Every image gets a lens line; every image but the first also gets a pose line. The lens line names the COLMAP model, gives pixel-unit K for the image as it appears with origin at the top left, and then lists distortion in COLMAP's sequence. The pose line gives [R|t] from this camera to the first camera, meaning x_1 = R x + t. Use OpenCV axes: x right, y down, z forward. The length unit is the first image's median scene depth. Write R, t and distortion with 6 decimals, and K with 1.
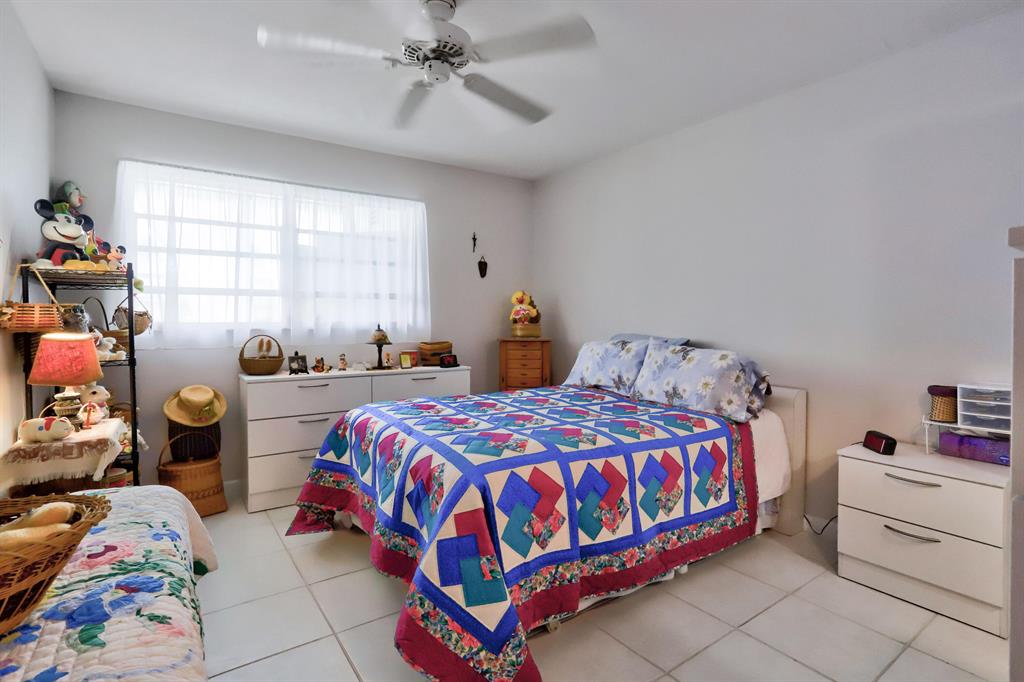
lens RADIAL K [[513.5, 0, 516.4], [0, 513.5, 335.7], [0, 0, 1]] dist [-0.068910, 0.031705]
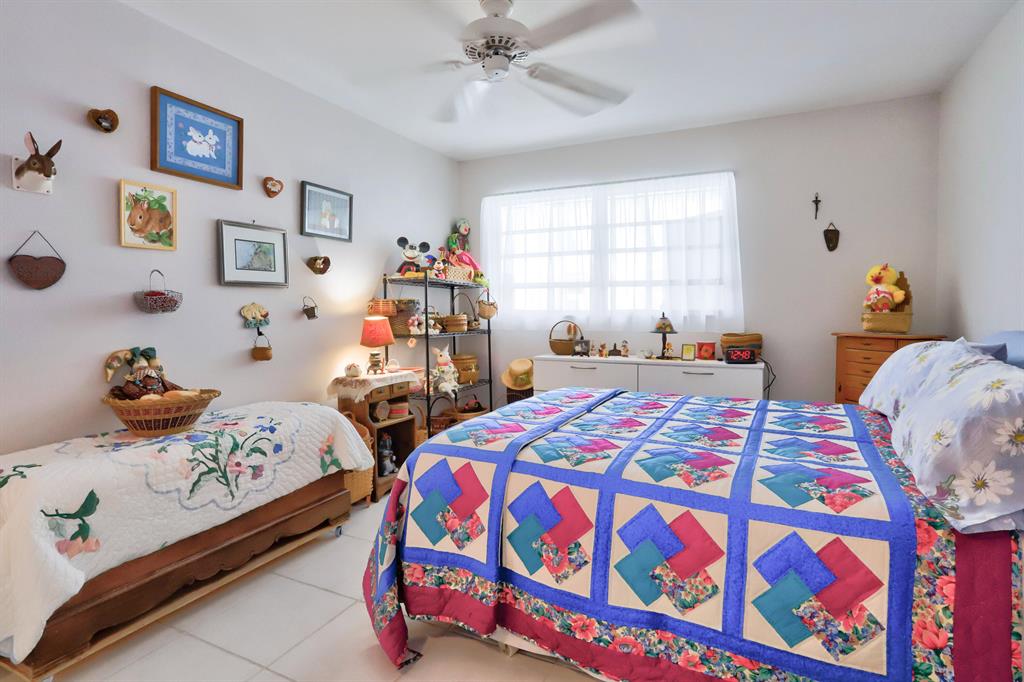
lens RADIAL K [[506.5, 0, 503.5], [0, 506.5, 322.7], [0, 0, 1]] dist [-0.062610, 0.029537]
pose [[0.480347, 0.021922, -0.876805, 0.615367], [-0.021847, 0.999676, 0.013025, -0.012528], [0.876807, 0.012899, 0.480670, 0.416219]]
